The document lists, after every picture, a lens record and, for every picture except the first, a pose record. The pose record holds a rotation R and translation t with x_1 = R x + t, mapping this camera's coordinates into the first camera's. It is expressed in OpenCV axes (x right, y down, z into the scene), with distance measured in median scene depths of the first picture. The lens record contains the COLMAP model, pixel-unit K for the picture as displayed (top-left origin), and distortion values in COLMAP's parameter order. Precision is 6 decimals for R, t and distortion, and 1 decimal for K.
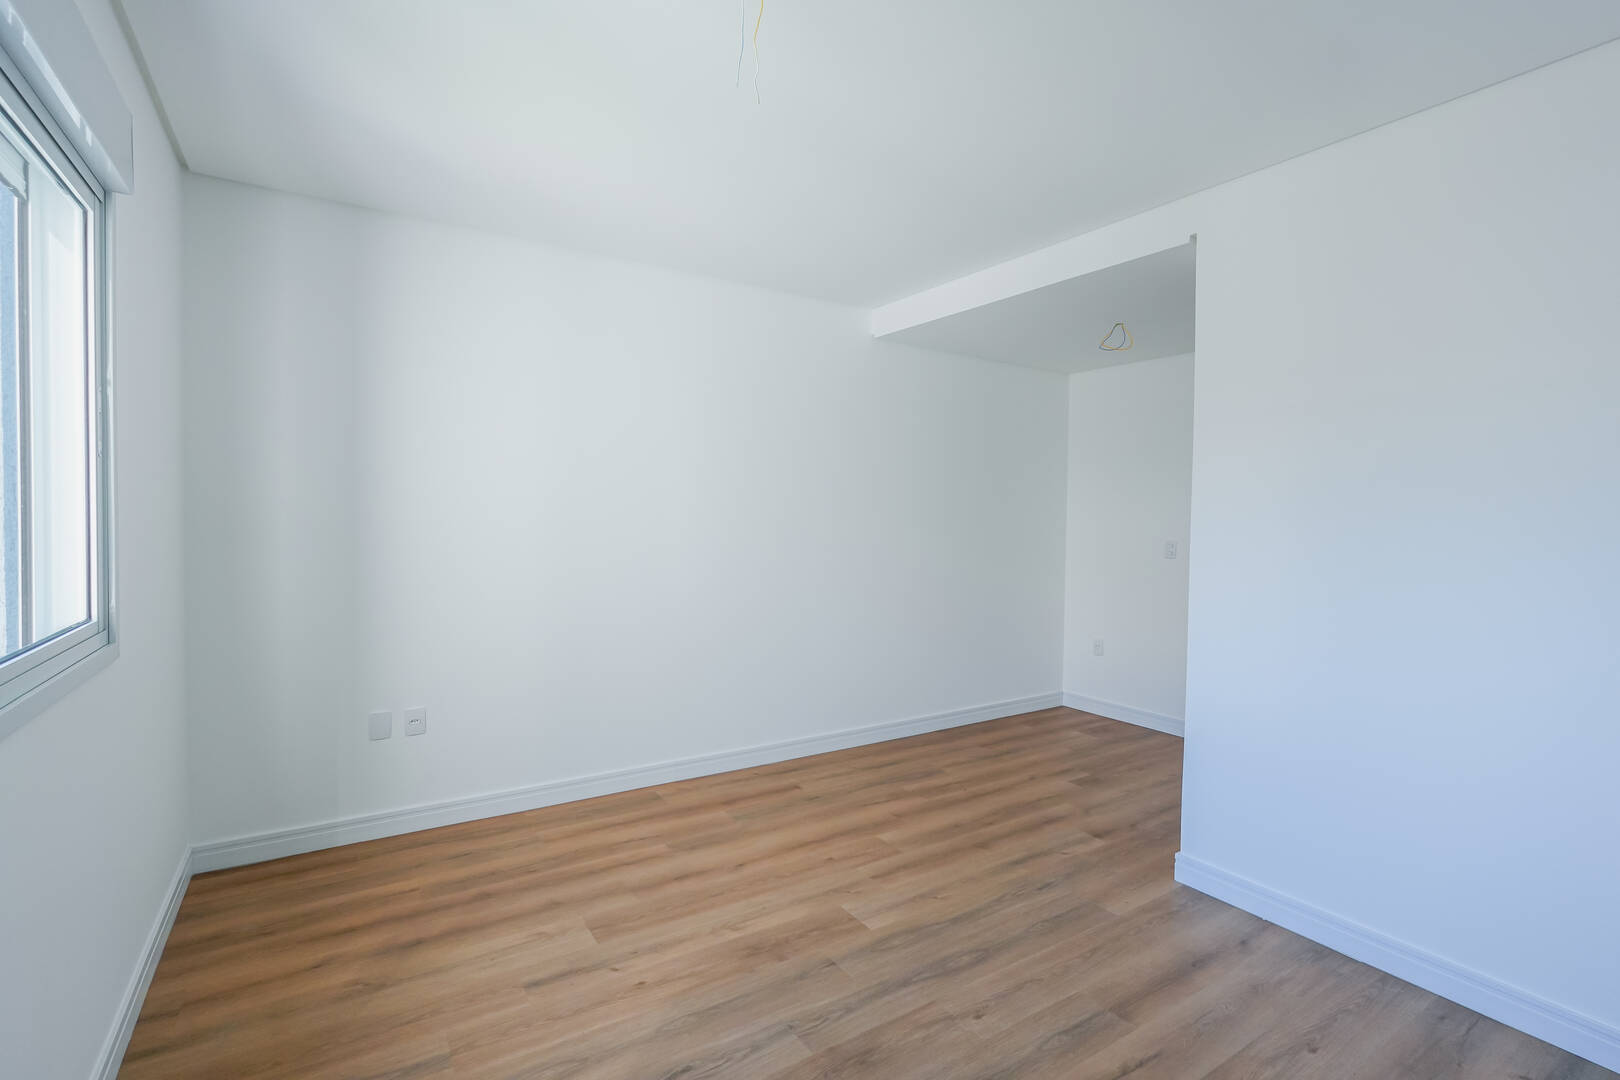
lens RADIAL K [[753.6, 0, 807.4], [0, 753.6, 538.4], [0, 0, 1]] dist [-0.021109, 0.010052]
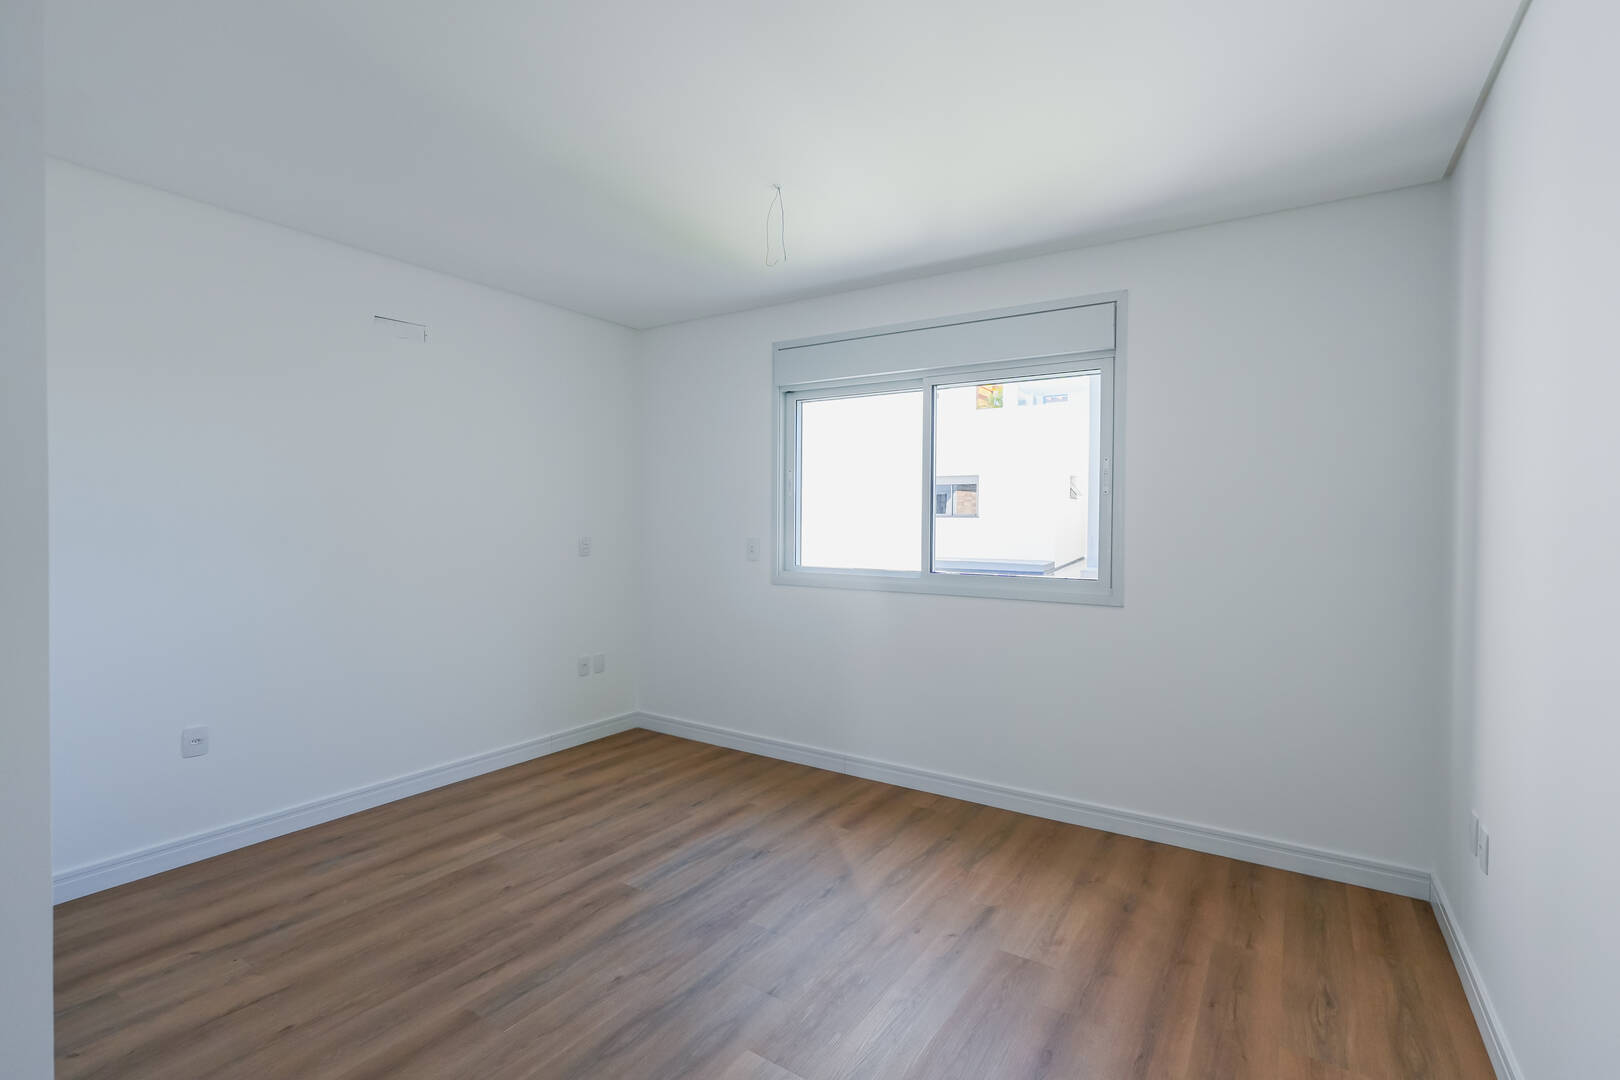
lens RADIAL K [[753.6, 0, 808.5], [0, 753.6, 536.0], [0, 0, 1]] dist [-0.021109, 0.010052]
pose [[-0.917542, -0.015172, -0.397349, 0.371690], [-0.033889, 0.998620, 0.040125, -0.043460], [0.396192, 0.050282, -0.916790, 1.852228]]
